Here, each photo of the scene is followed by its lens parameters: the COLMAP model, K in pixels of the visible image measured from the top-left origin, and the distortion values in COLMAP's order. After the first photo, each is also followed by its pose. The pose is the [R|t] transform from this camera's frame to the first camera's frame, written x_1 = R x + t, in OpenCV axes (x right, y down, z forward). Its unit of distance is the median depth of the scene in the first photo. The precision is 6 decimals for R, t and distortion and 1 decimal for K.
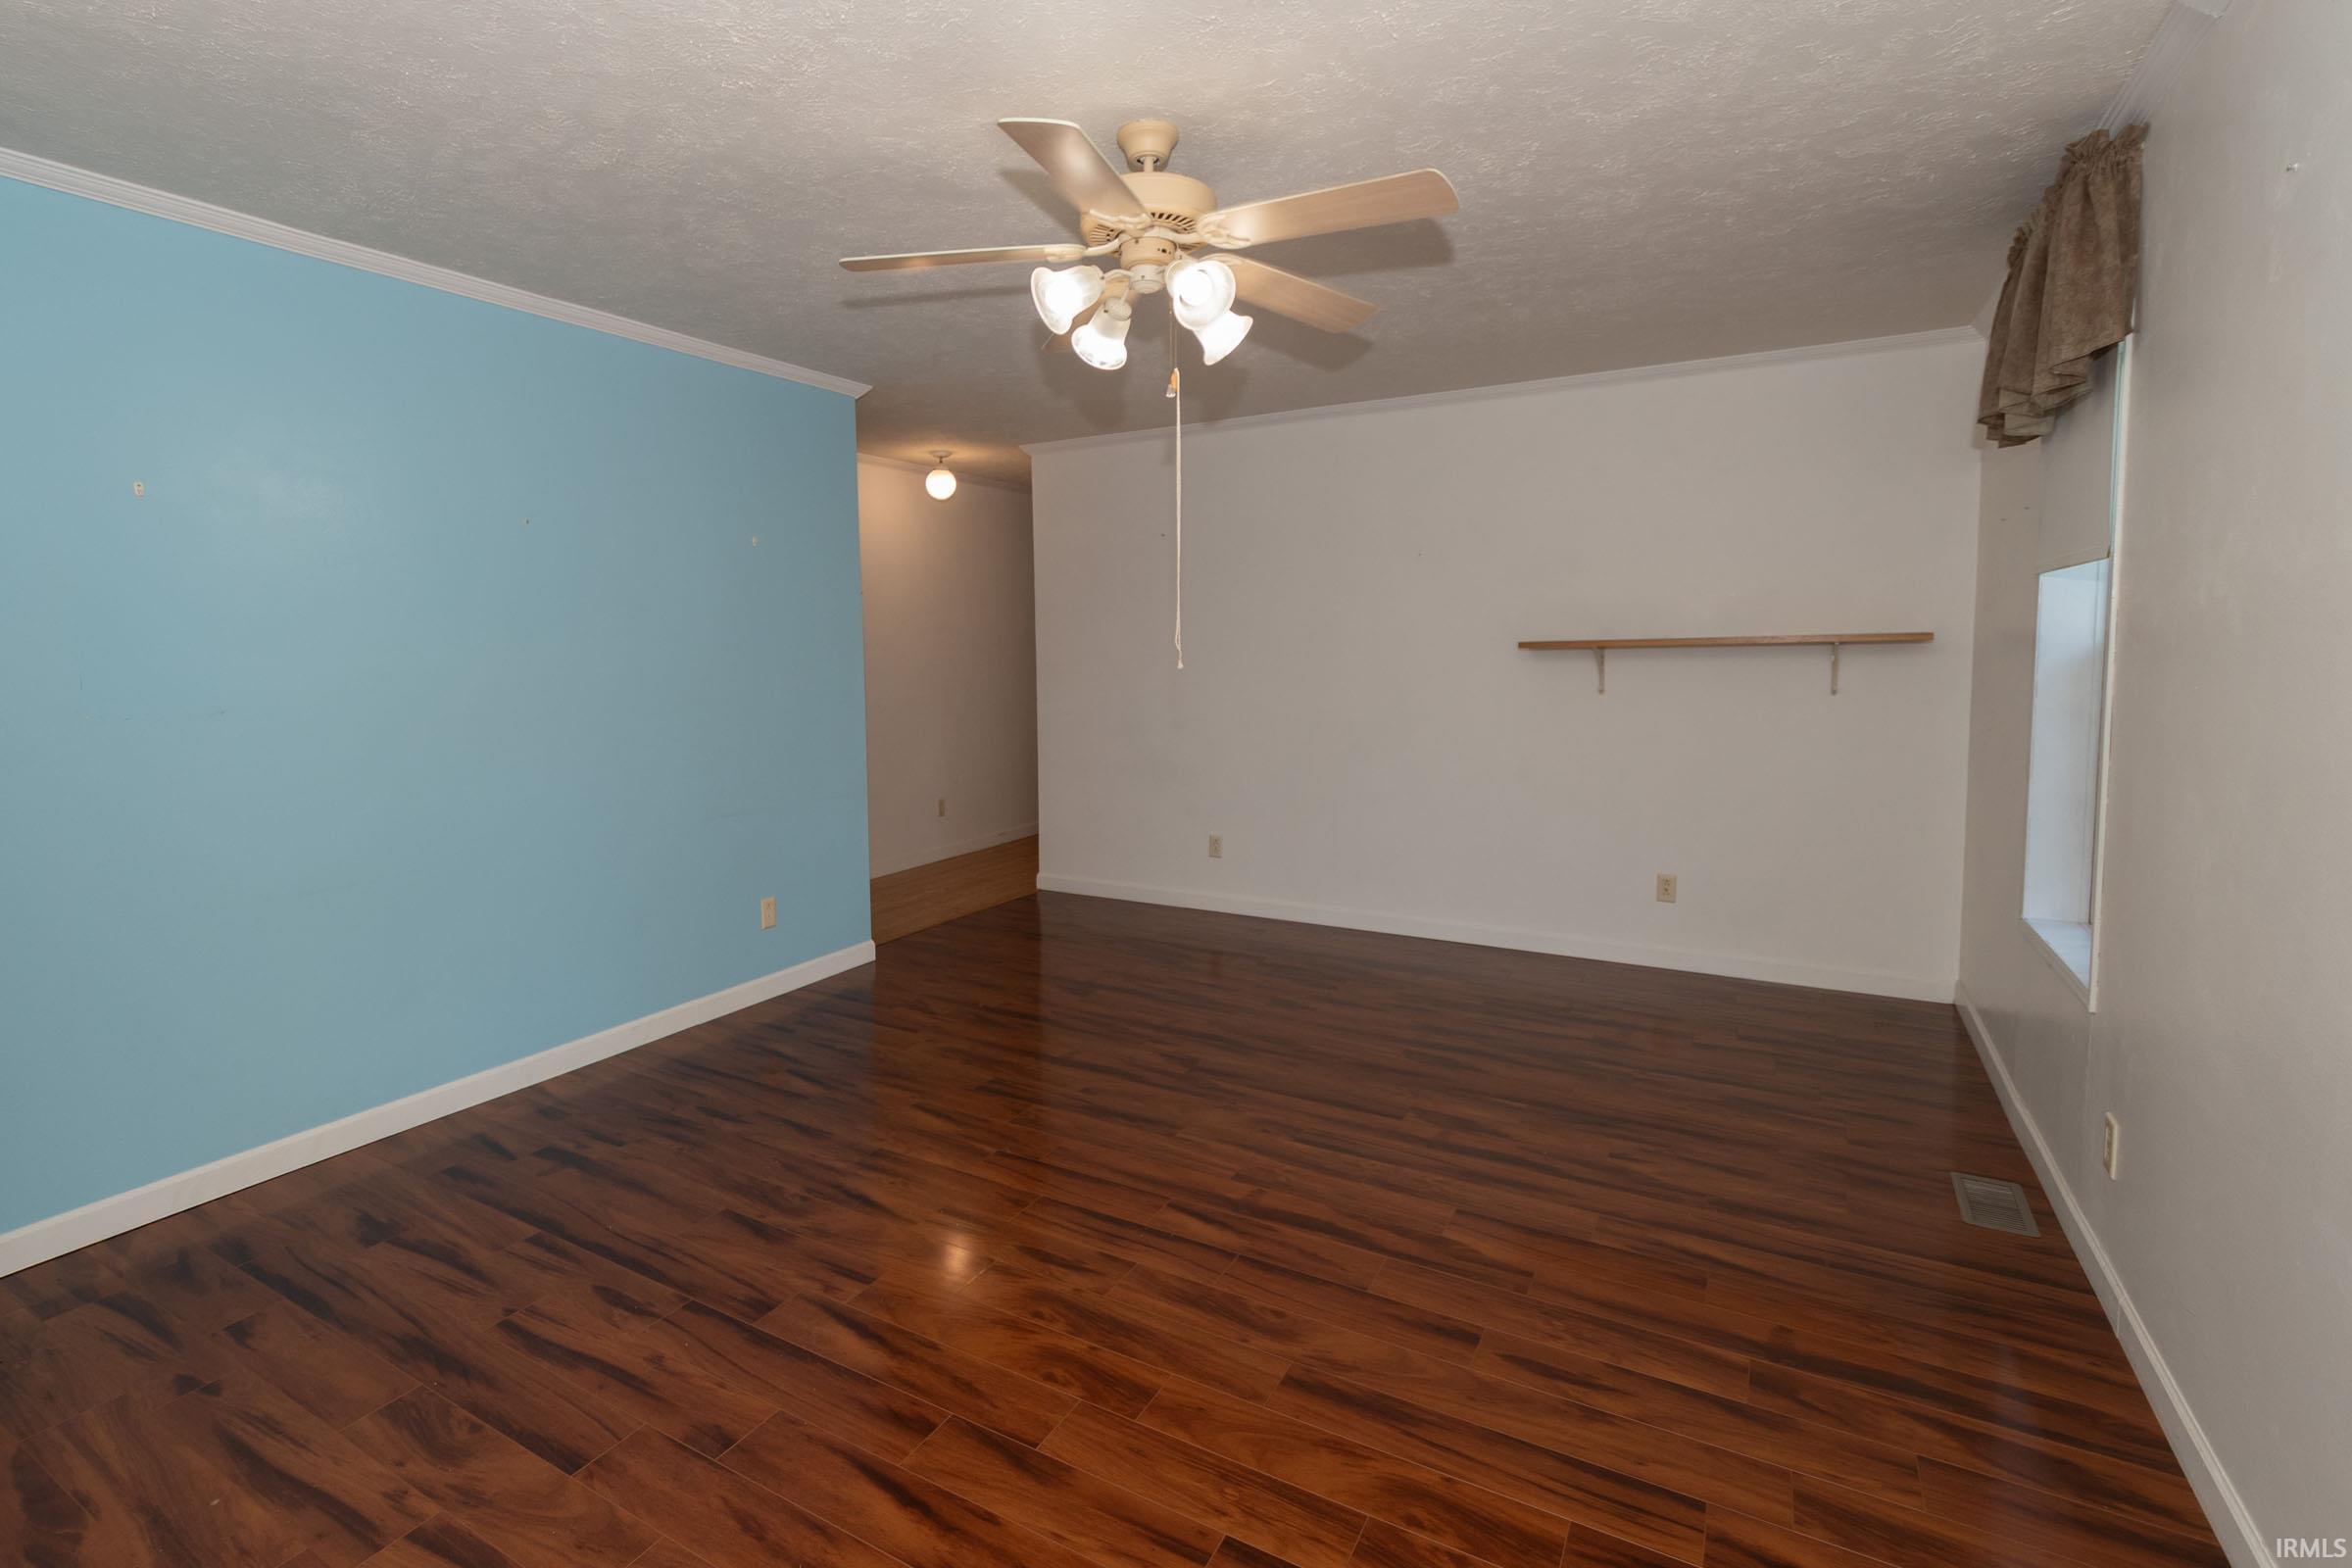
lens RADIAL K [[1046.3, 0, 1122.7], [0, 1046.3, 713.9], [0, 0, 1]] dist [0.002835, 0.000995]
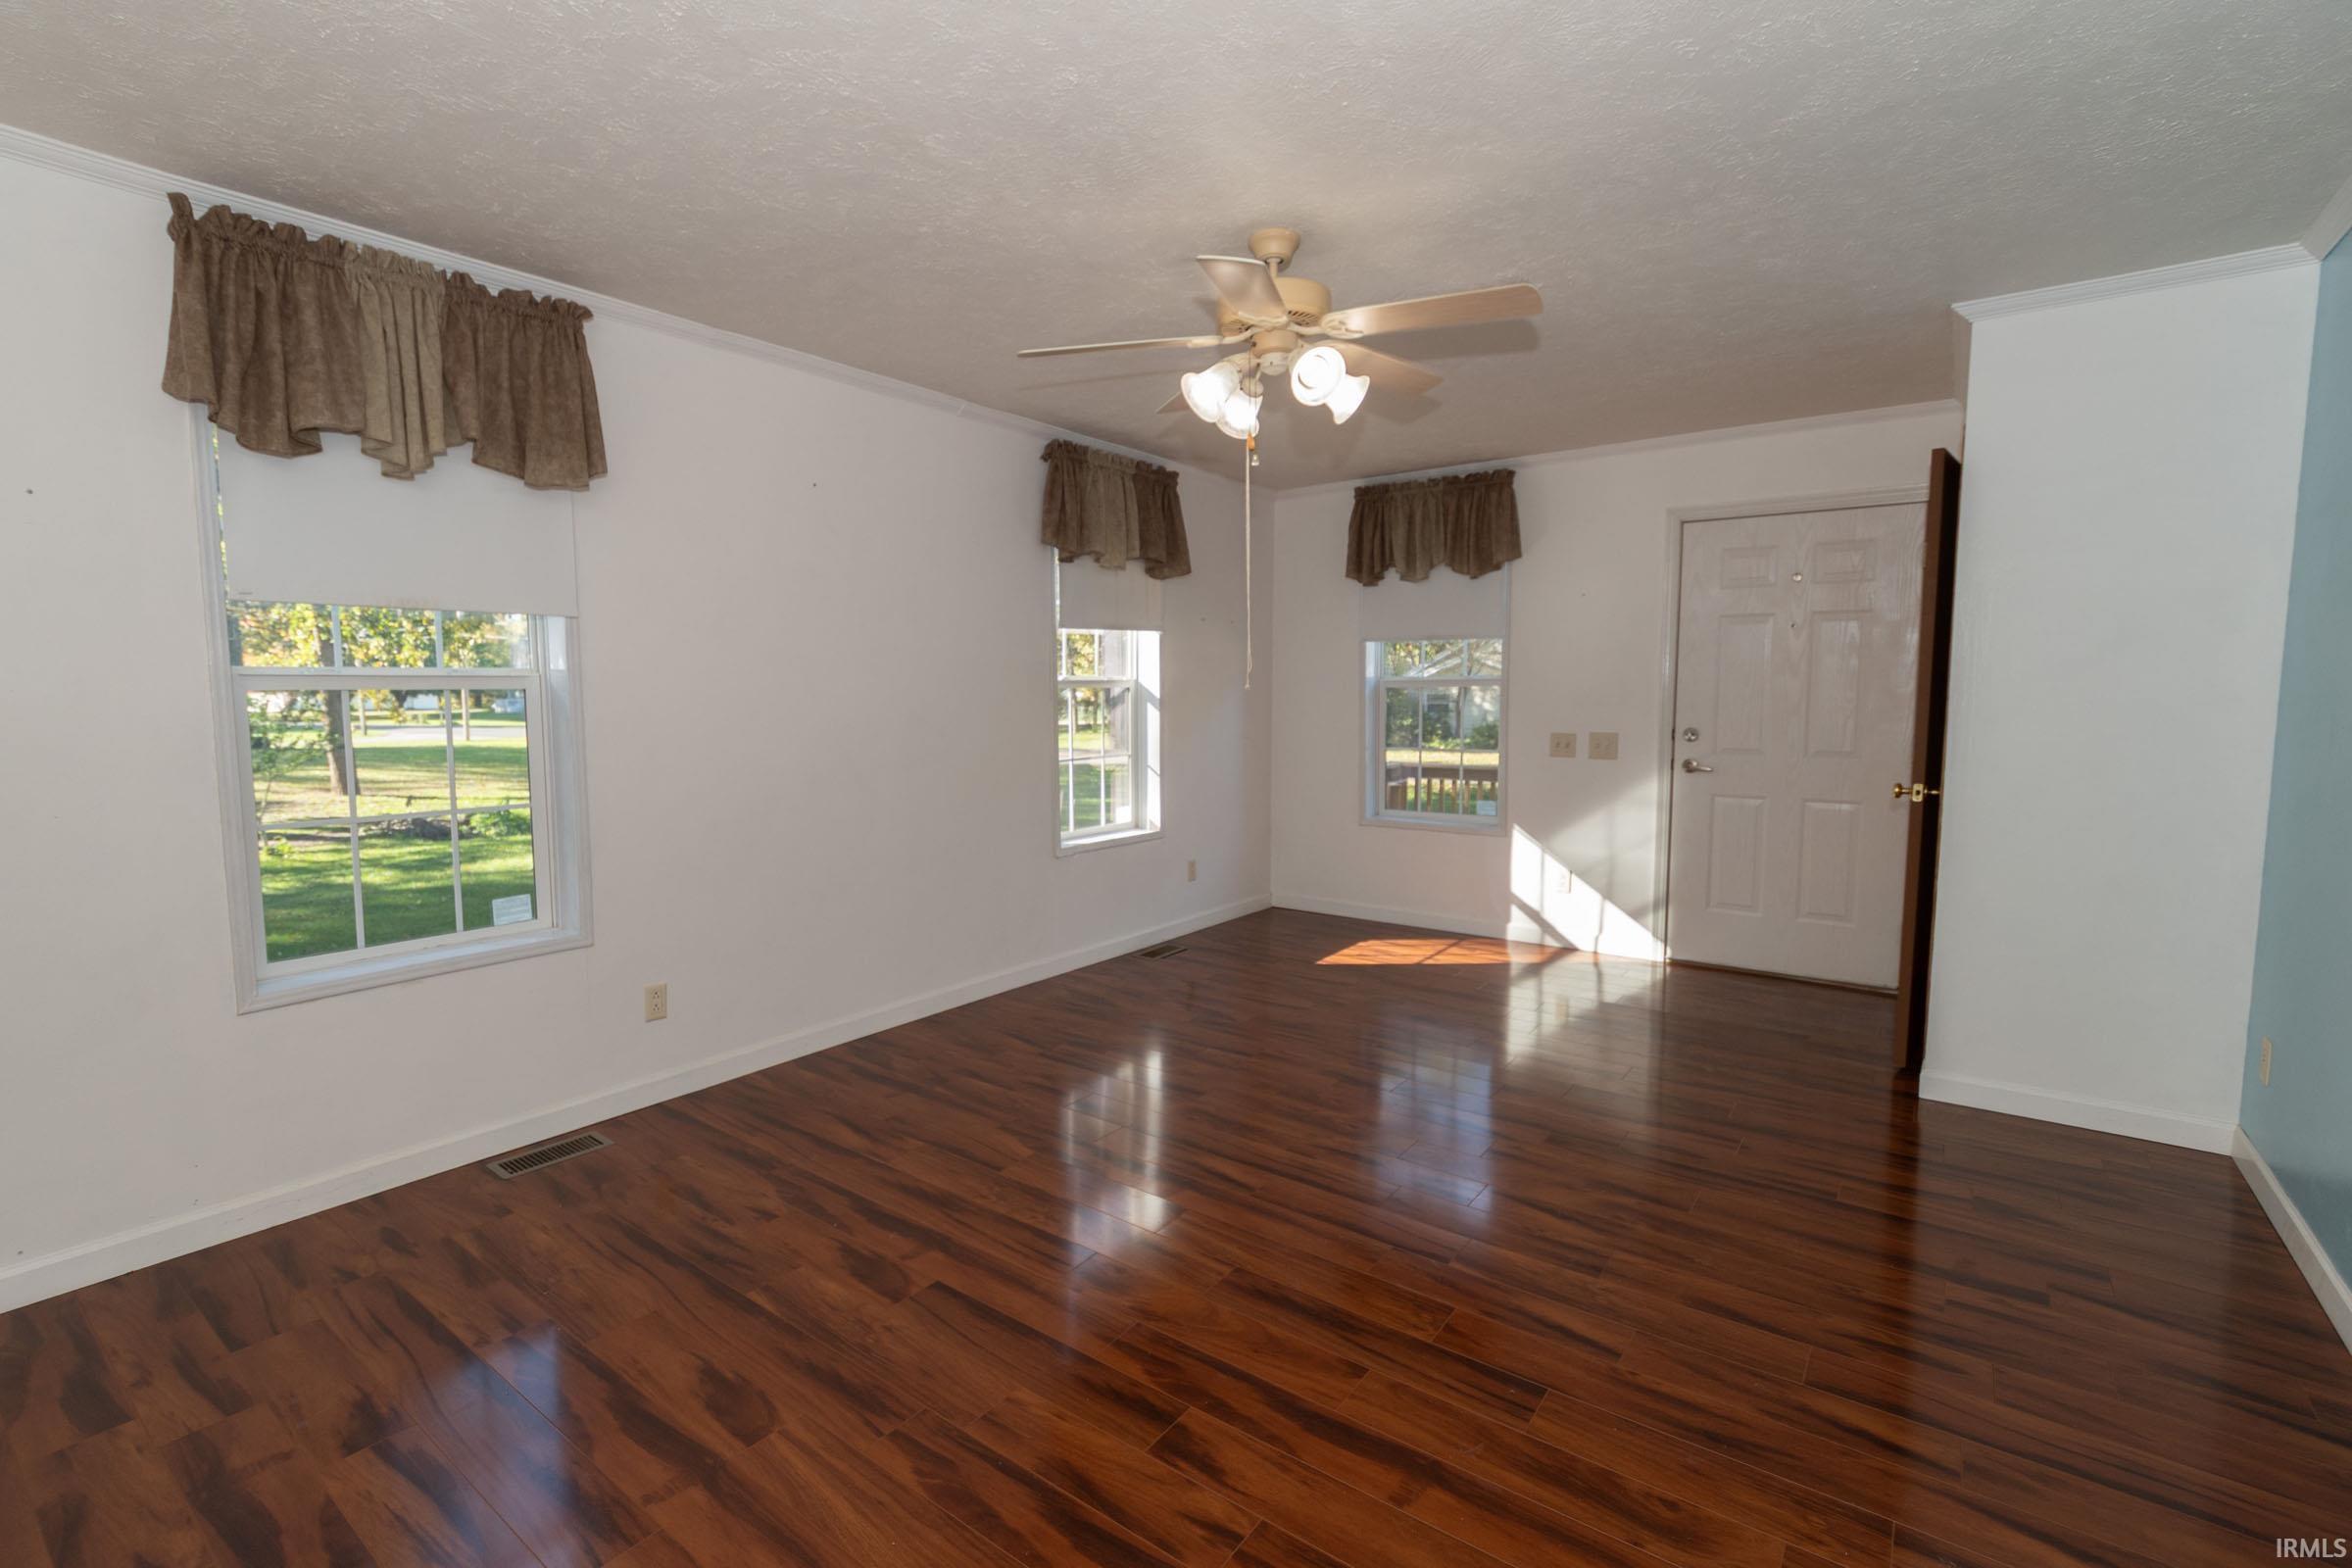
lens RADIAL K [[1090.6, 0, 1173.1], [0, 1090.6, 798.6], [0, 0, 1]] dist [0.003518, -0.000071]
pose [[-0.993867, 0.001850, 0.110567, 0.001878], [0.020586, 0.985478, 0.168551, -0.108448], [-0.108650, 0.169793, -0.979472, 1.902156]]
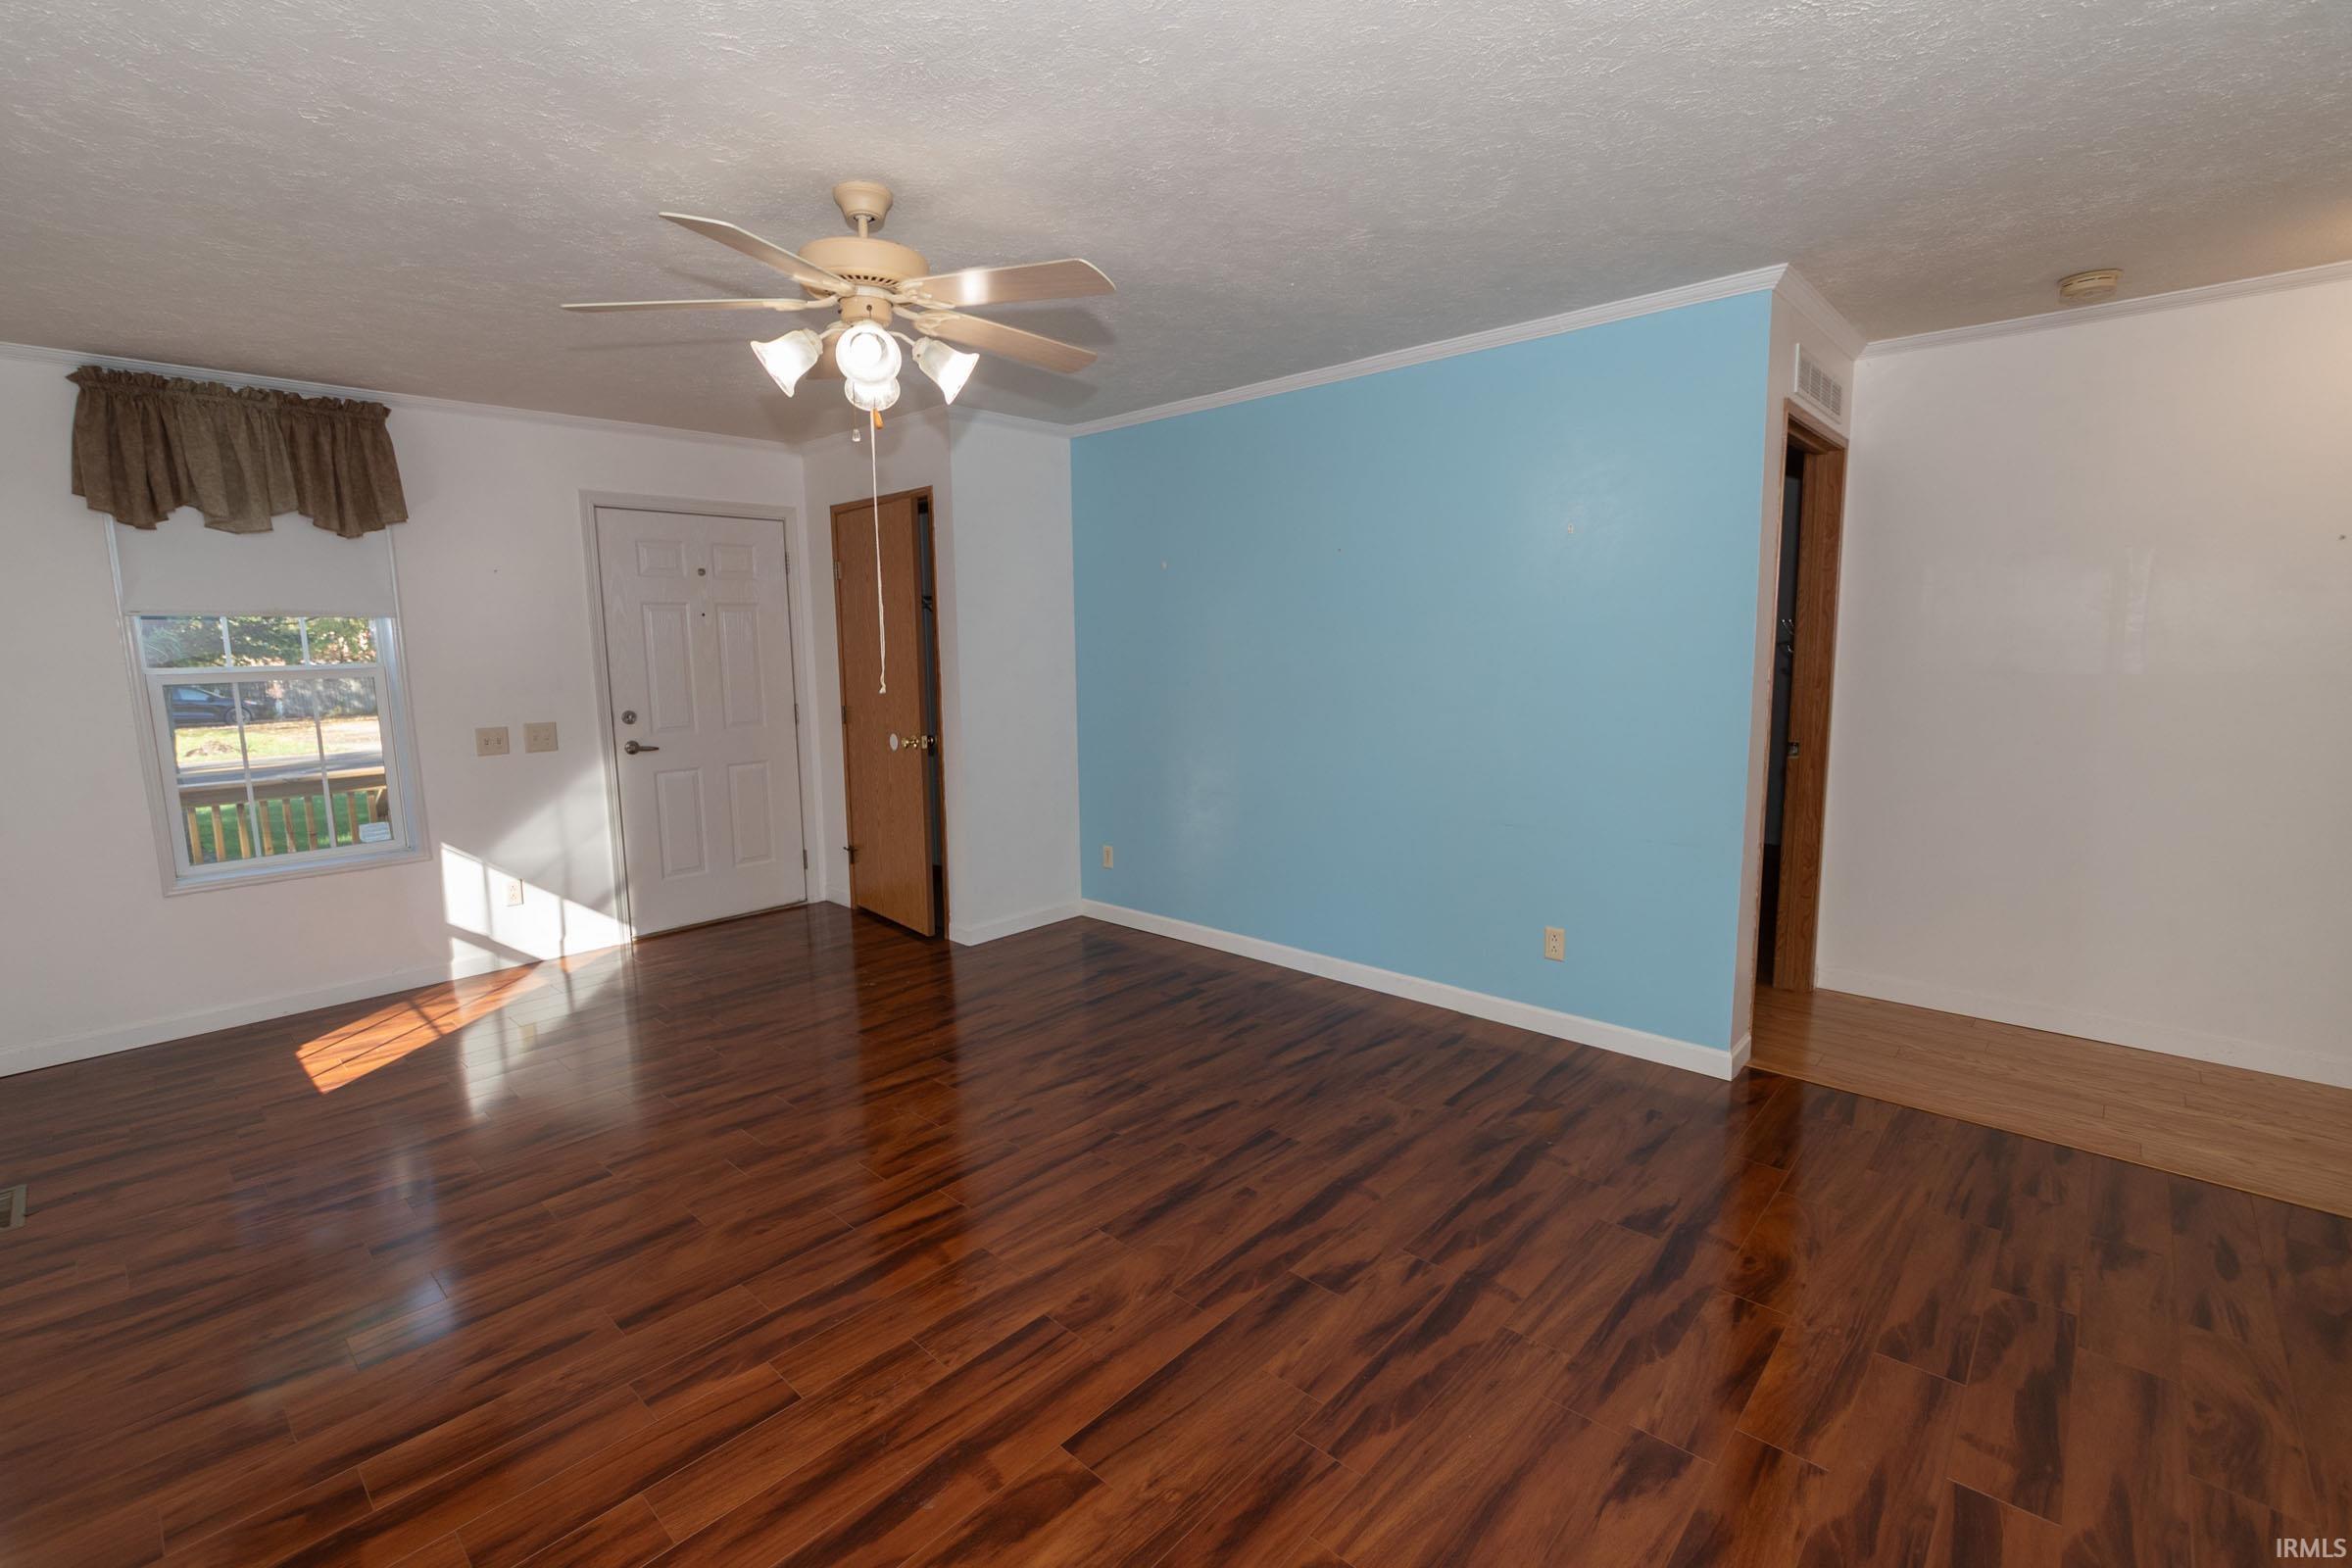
lens RADIAL K [[1046.3, 0, 1172.0], [0, 1046.3, 778.0], [0, 0, 1]] dist [0.002835, 0.000995]
pose [[-0.196122, 0.146964, -0.969504, 0.886478], [-0.050519, 0.985878, 0.159666, -0.118510], [0.979277, 0.080293, -0.185928, 1.275437]]
